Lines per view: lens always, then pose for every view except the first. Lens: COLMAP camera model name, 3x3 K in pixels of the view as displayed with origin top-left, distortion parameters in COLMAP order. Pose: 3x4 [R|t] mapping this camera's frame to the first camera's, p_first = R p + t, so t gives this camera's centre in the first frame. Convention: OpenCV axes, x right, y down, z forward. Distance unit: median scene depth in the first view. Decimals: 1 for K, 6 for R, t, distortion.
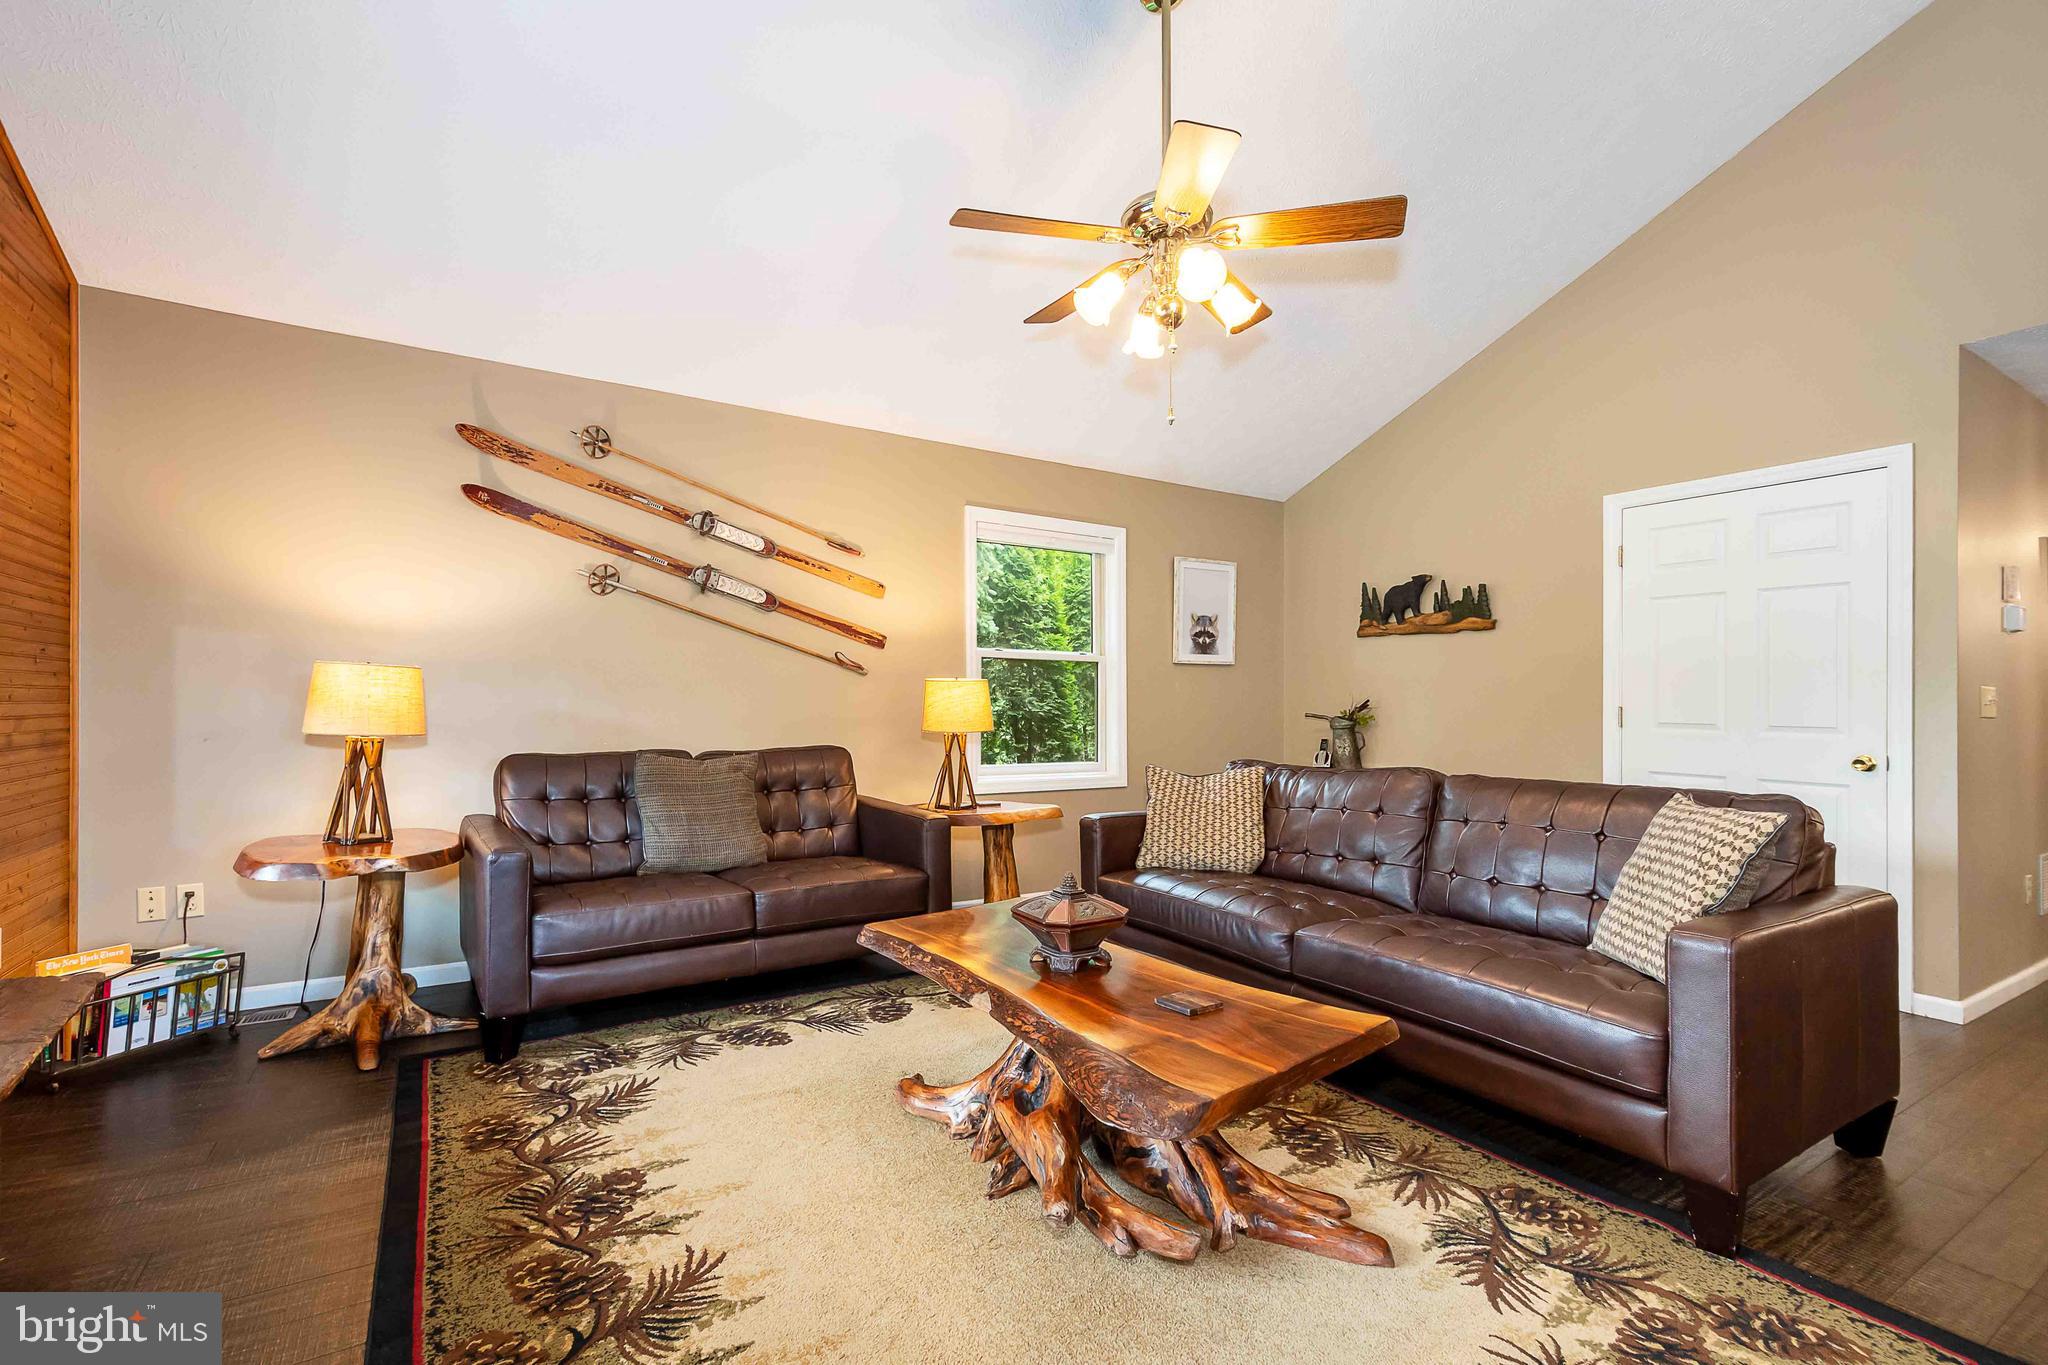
lens RADIAL K [[890.6, 0, 1002.6], [0, 890.6, 705.3], [0, 0, 1]] dist [0.009298, -0.000133]
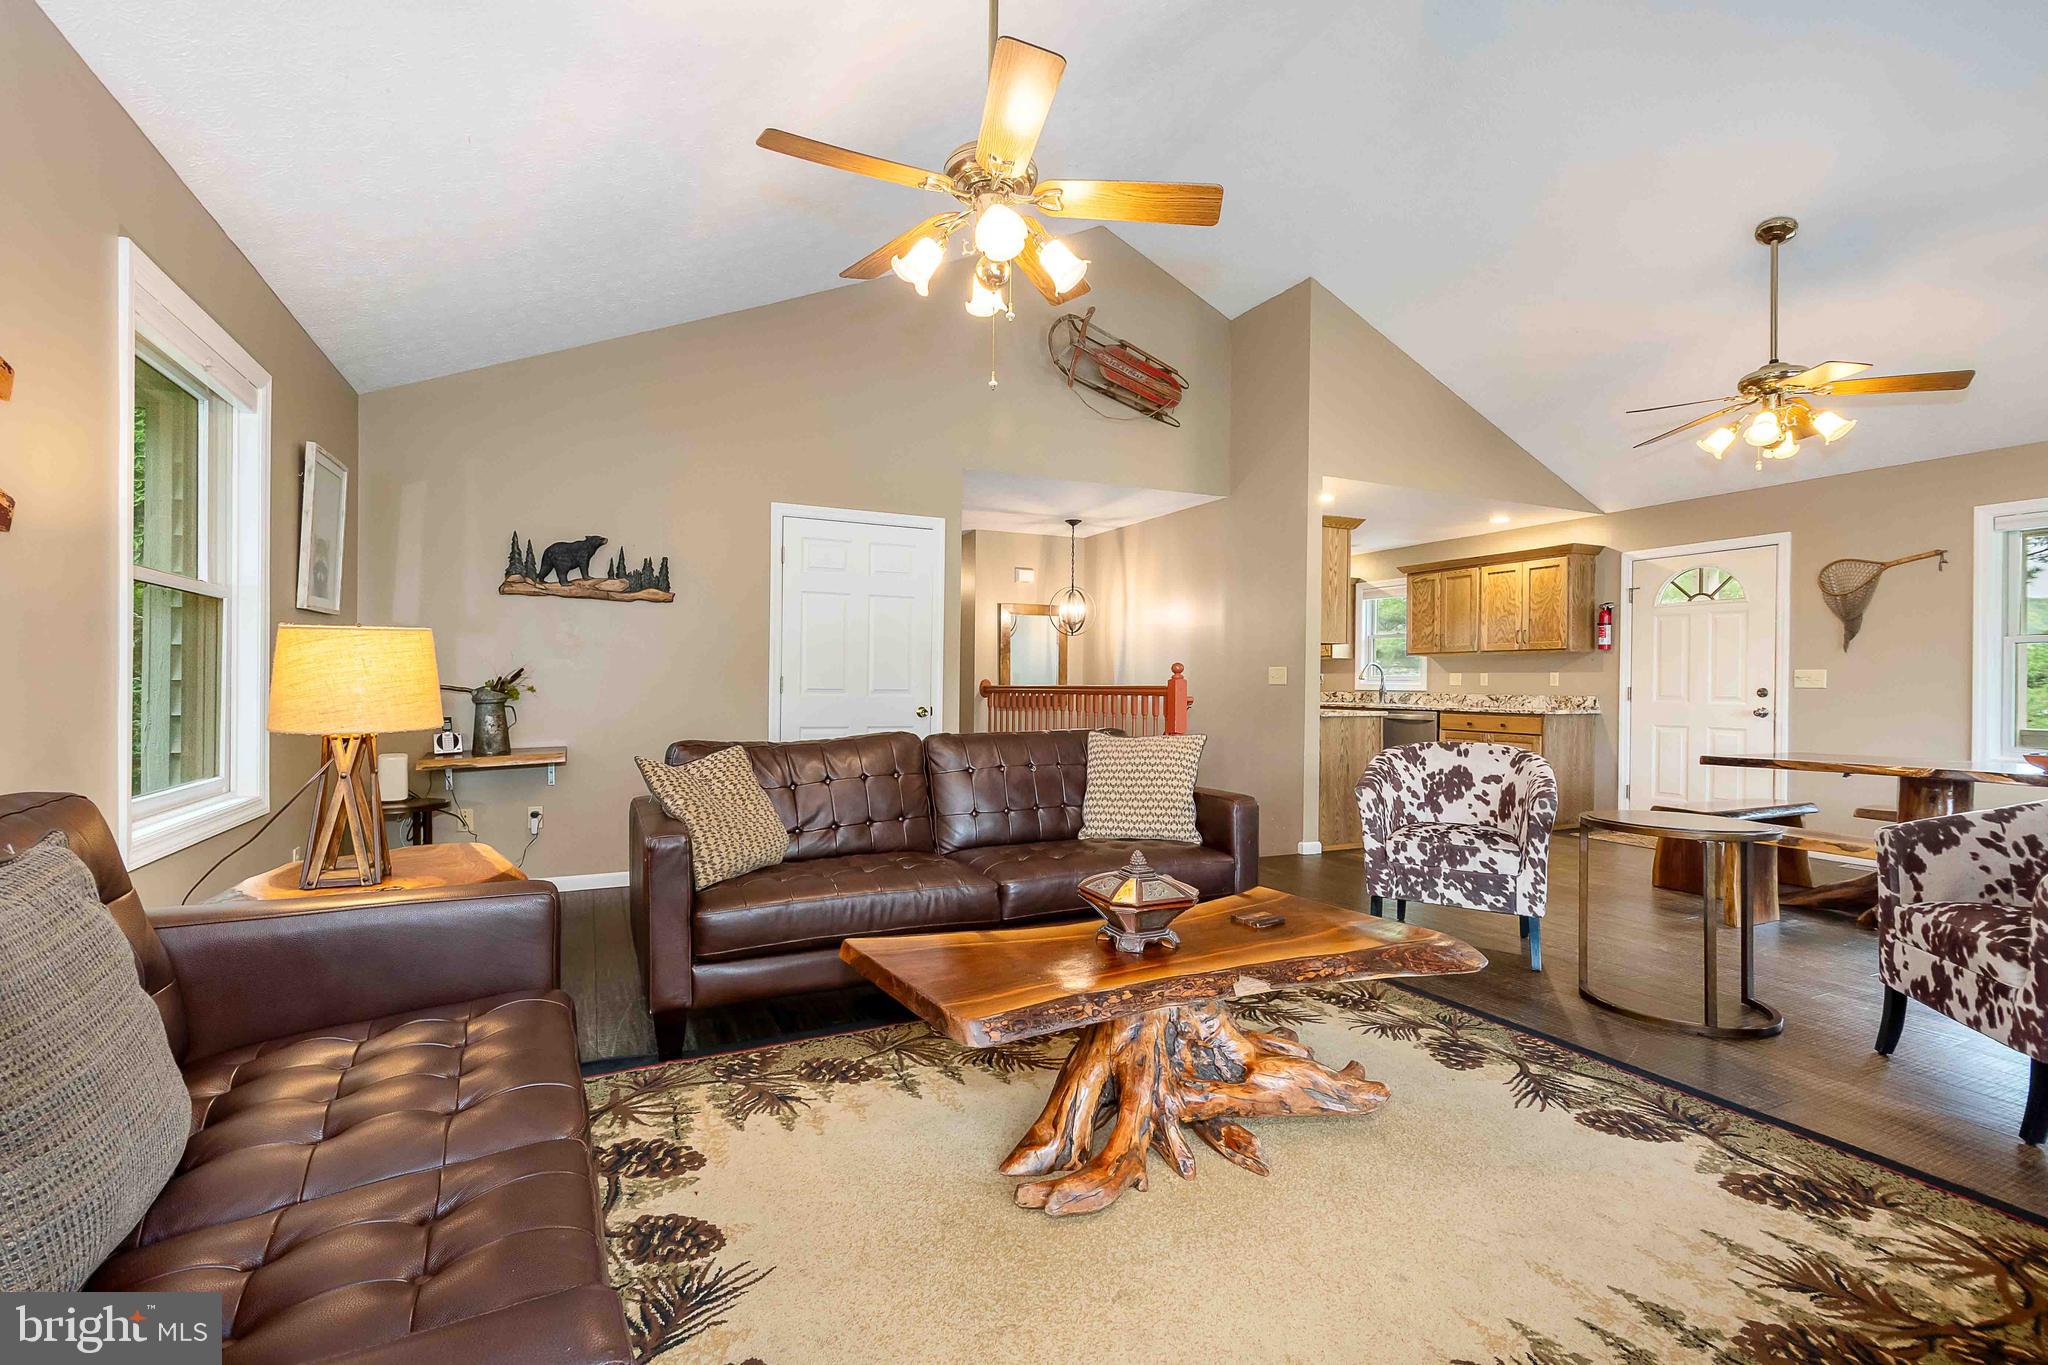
lens RADIAL K [[888.2, 0, 1011.9], [0, 888.2, 653.4], [0, 0, 1]] dist [0.008507, -0.000650]
pose [[0.100150, 0.023880, 0.994686, -0.577069], [-0.006151, 0.999708, -0.023382, -0.004965], [-0.994953, -0.003777, 0.100268, 0.650593]]
